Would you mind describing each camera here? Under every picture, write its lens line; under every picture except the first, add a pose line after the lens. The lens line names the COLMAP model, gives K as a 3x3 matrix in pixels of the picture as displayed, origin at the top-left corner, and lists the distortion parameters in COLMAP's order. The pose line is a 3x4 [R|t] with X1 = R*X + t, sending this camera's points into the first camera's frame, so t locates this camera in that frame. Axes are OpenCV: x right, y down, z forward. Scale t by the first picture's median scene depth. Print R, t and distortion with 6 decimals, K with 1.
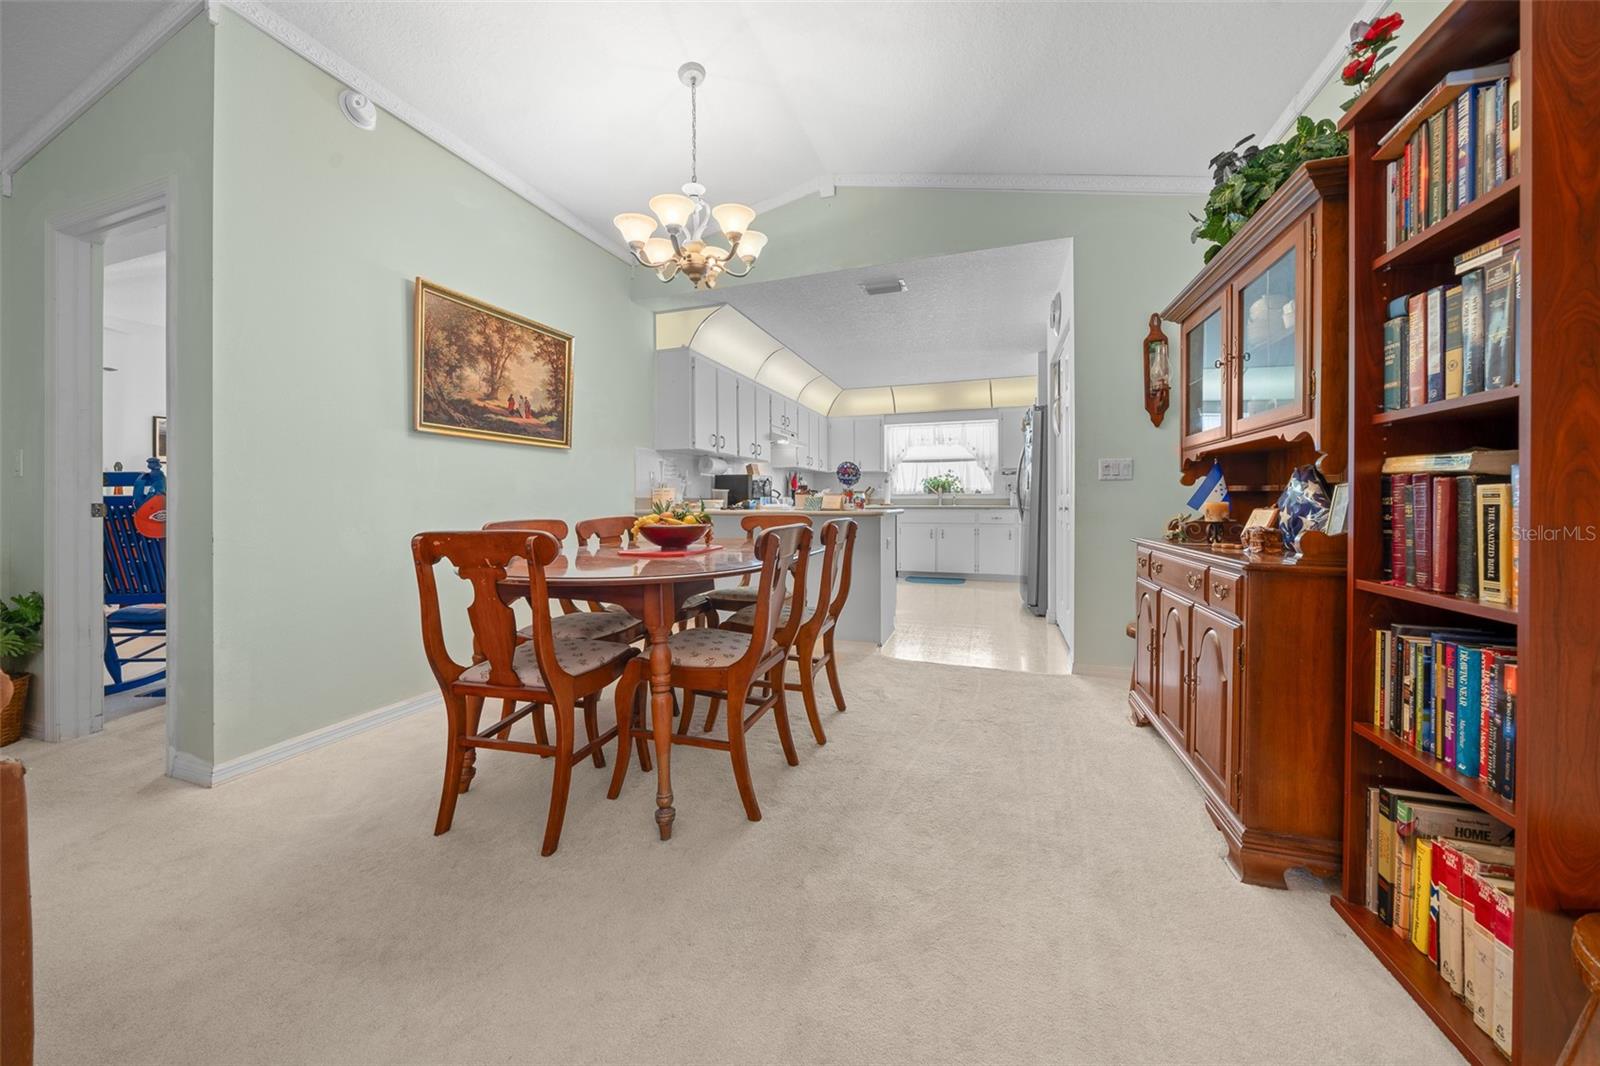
lens RADIAL K [[554.3, 0, 798.7], [0, 554.3, 500.6], [0, 0, 1]] dist [0.001403, -0.000021]
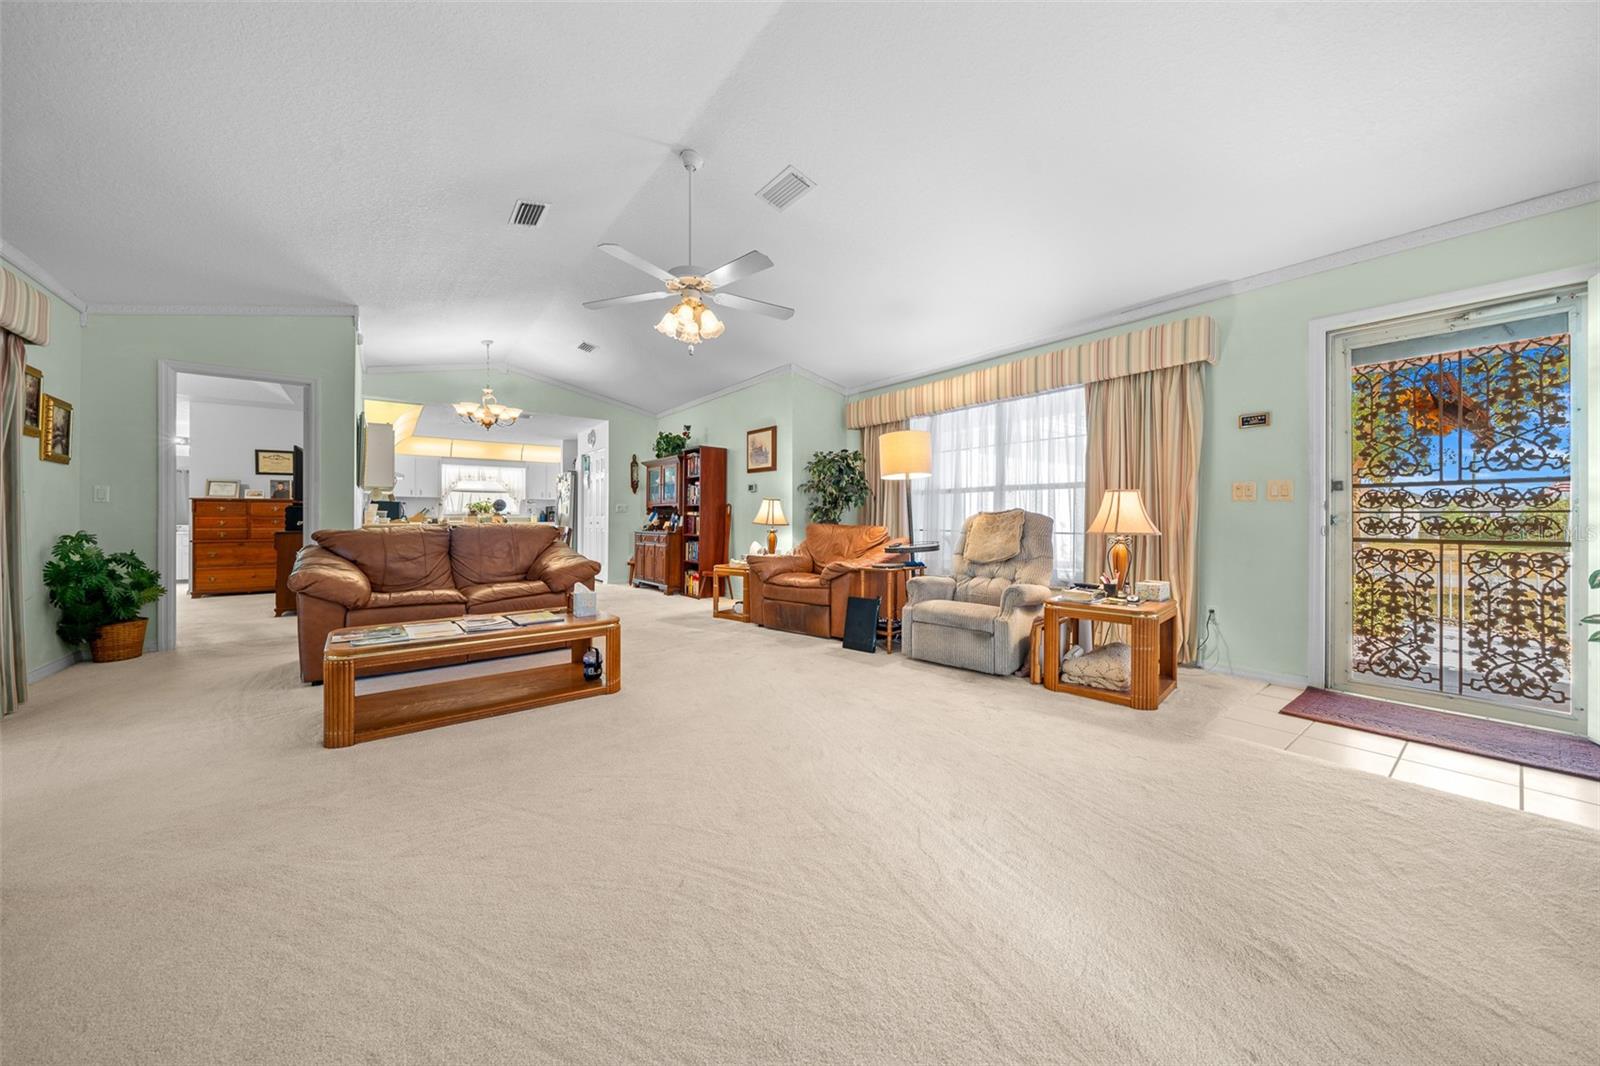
lens RADIAL K [[554.3, 0, 797.2], [0, 554.3, 524.4], [0, 0, 1]] dist [0.001403, -0.000021]
pose [[0.554531, -0.004785, 0.832149, -1.267778], [-0.003888, 0.999958, 0.008341, -0.000556], [-0.832154, -0.007860, 0.554489, -1.285240]]
